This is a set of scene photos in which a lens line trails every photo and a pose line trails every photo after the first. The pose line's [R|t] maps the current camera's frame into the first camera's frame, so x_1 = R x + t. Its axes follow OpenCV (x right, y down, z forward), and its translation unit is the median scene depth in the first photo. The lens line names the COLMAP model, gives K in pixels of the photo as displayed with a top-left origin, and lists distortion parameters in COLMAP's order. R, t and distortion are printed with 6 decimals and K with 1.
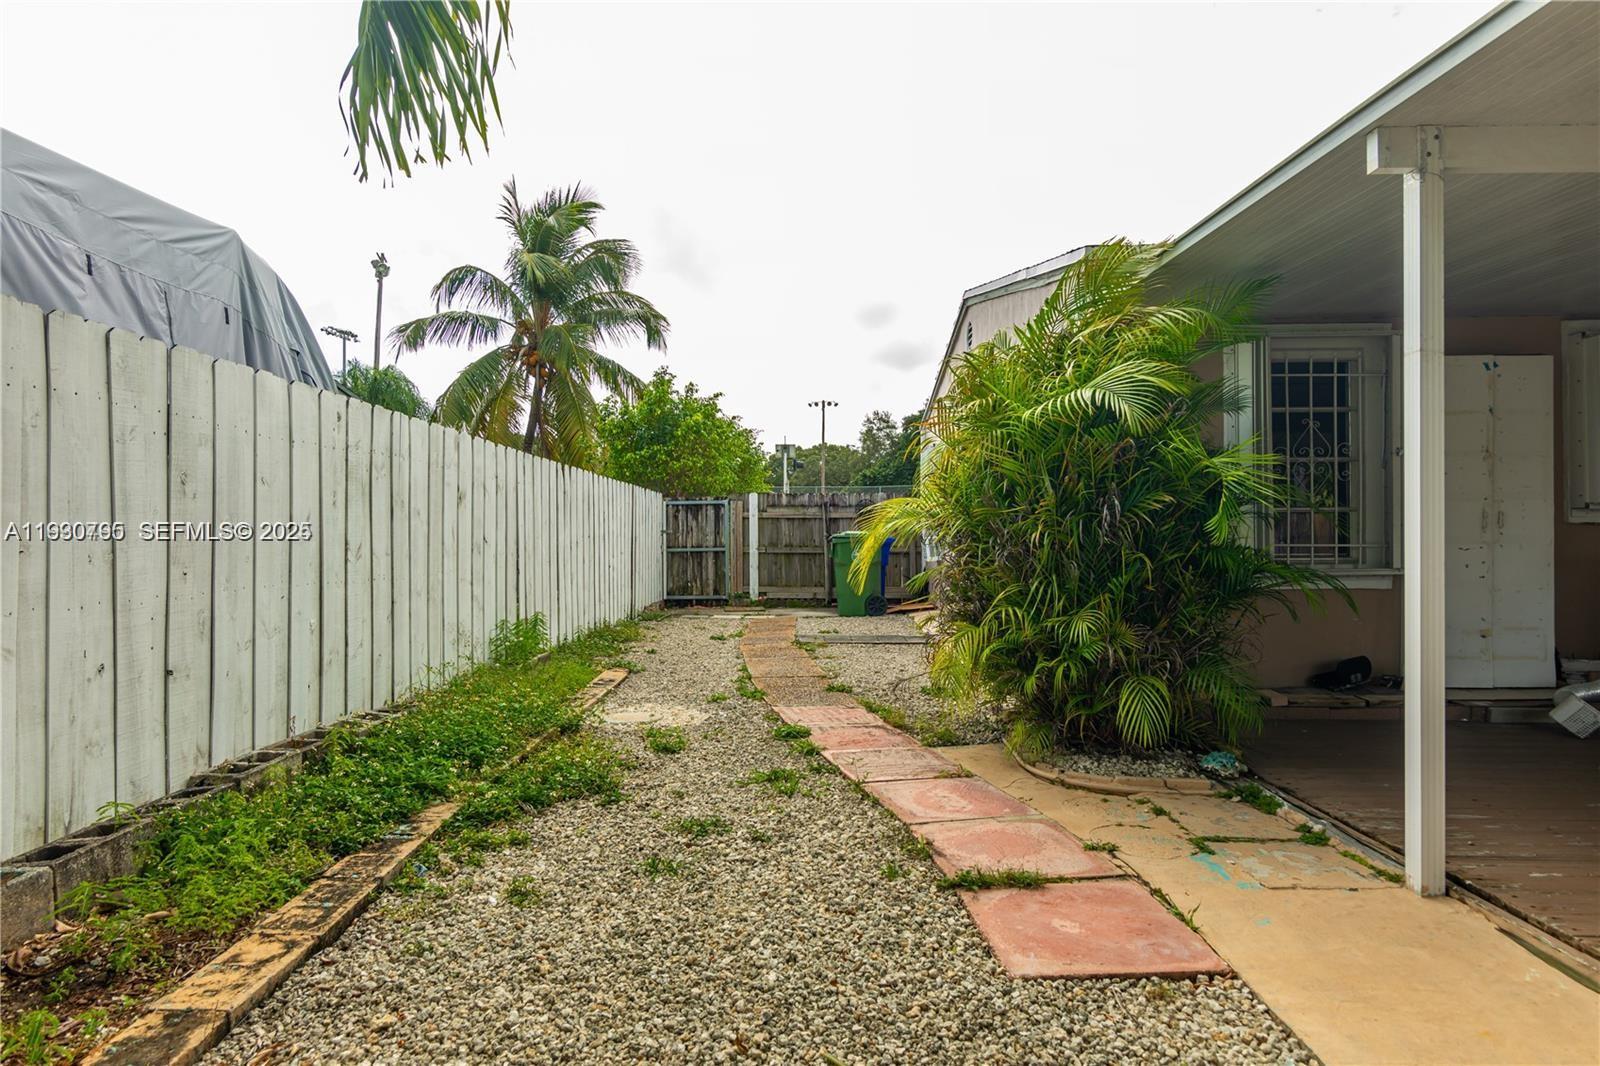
lens RADIAL K [[943.4, 0, 798.2], [0, 943.4, 526.5], [0, 0, 1]] dist [0.002216, 0.004563]
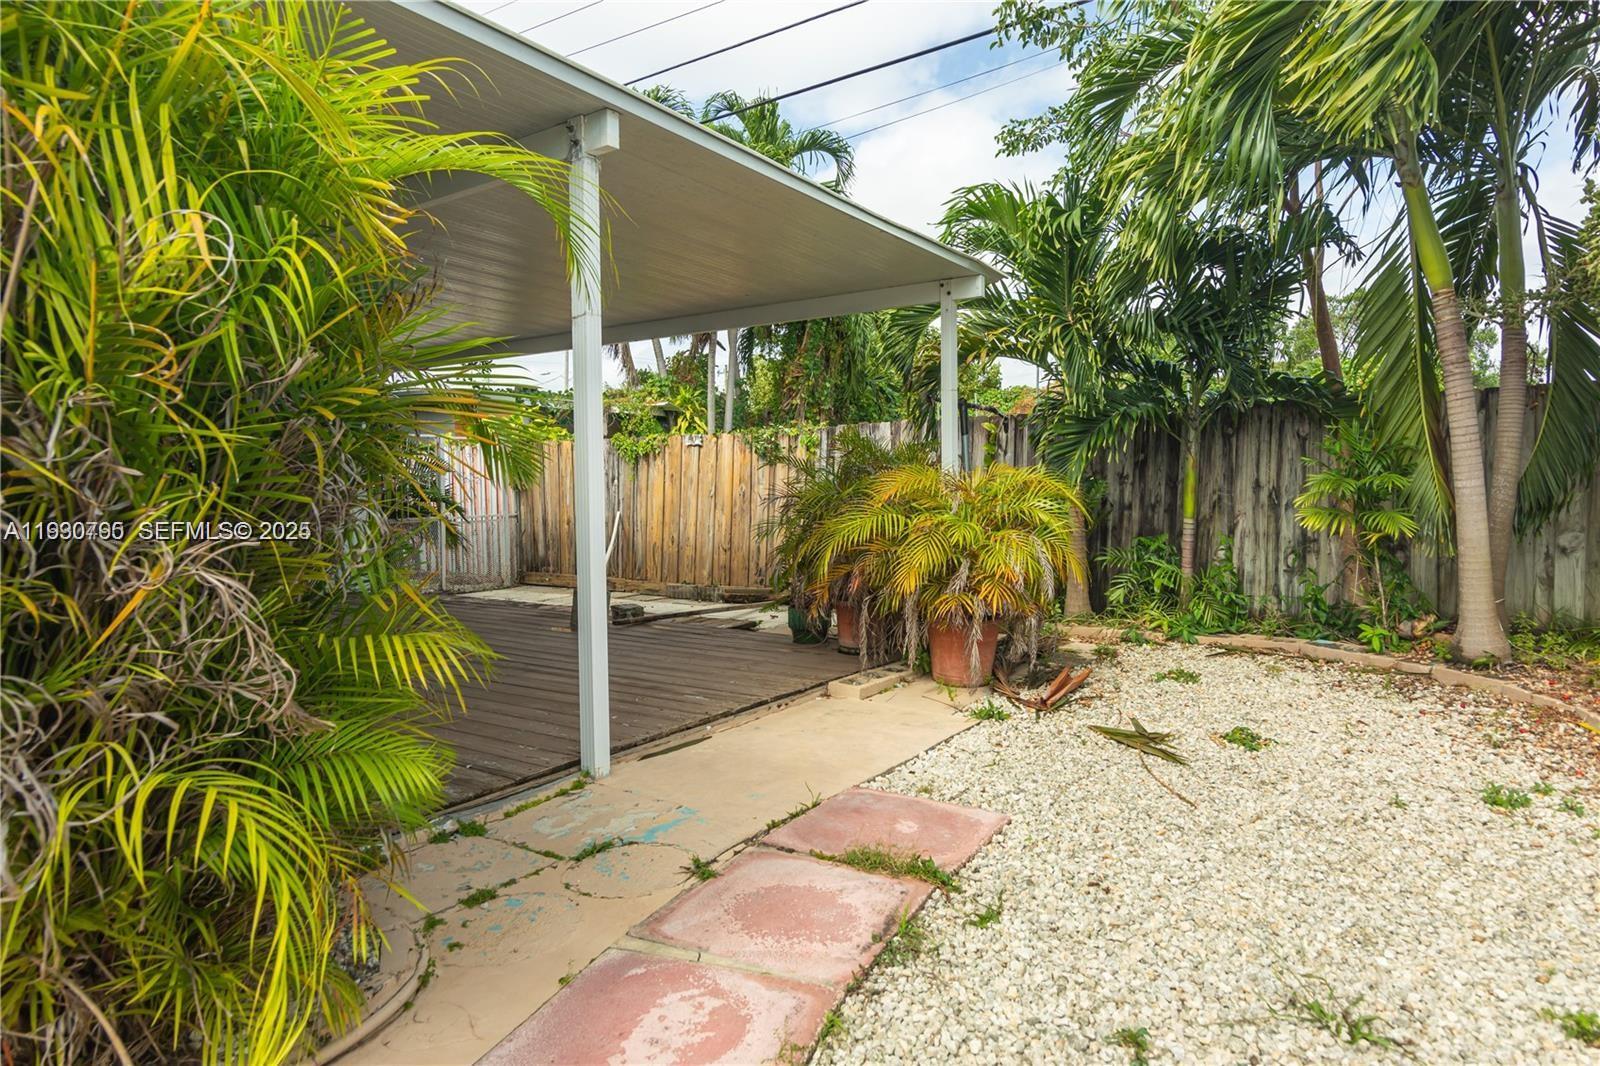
lens RADIAL K [[943.4, 0, 801.0], [0, 943.4, 530.4], [0, 0, 1]] dist [0.002216, 0.004563]
pose [[-0.822023, -0.024576, 0.568924, -0.204245], [0.002155, 0.998927, 0.046265, 0.020872], [-0.569450, 0.039257, -0.821088, 1.709141]]
